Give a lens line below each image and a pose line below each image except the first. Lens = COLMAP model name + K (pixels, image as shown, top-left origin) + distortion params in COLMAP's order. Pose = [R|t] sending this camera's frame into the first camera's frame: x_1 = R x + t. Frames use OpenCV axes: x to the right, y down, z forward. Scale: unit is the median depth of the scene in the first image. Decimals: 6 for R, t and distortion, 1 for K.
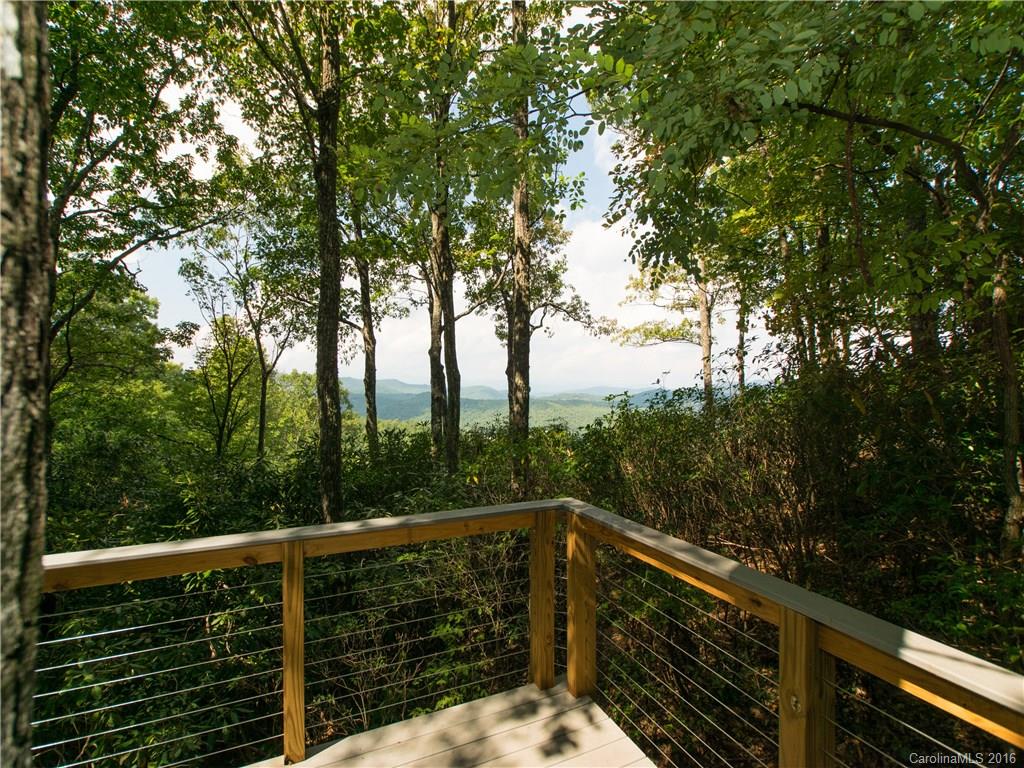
lens RADIAL K [[484.9, 0, 507.1], [0, 484.9, 387.4], [0, 0, 1]] dist [-0.001787, -0.000010]
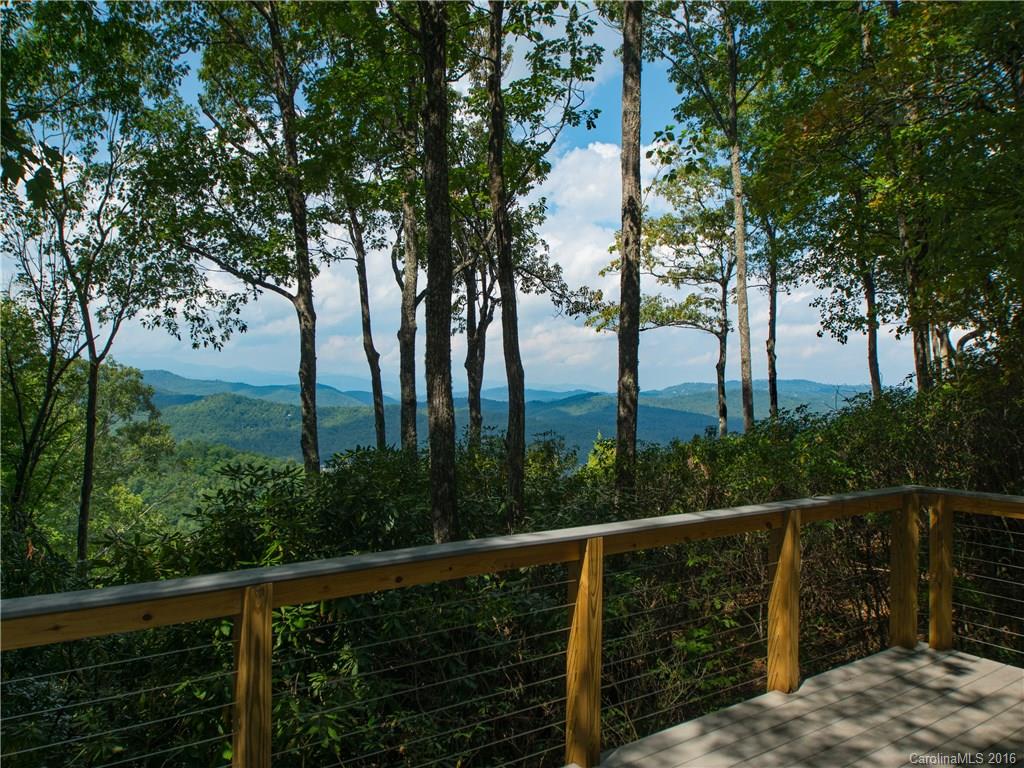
lens RADIAL K [[767.8, 0, 504.0], [0, 767.8, 389.2], [0, 0, 1]] dist [0.029079, -0.013654]
pose [[0.982861, 0.014814, 0.183753, -0.160819], [-0.014965, 0.999888, -0.000563, 0.002750], [-0.183741, -0.002197, 0.982972, -0.085908]]
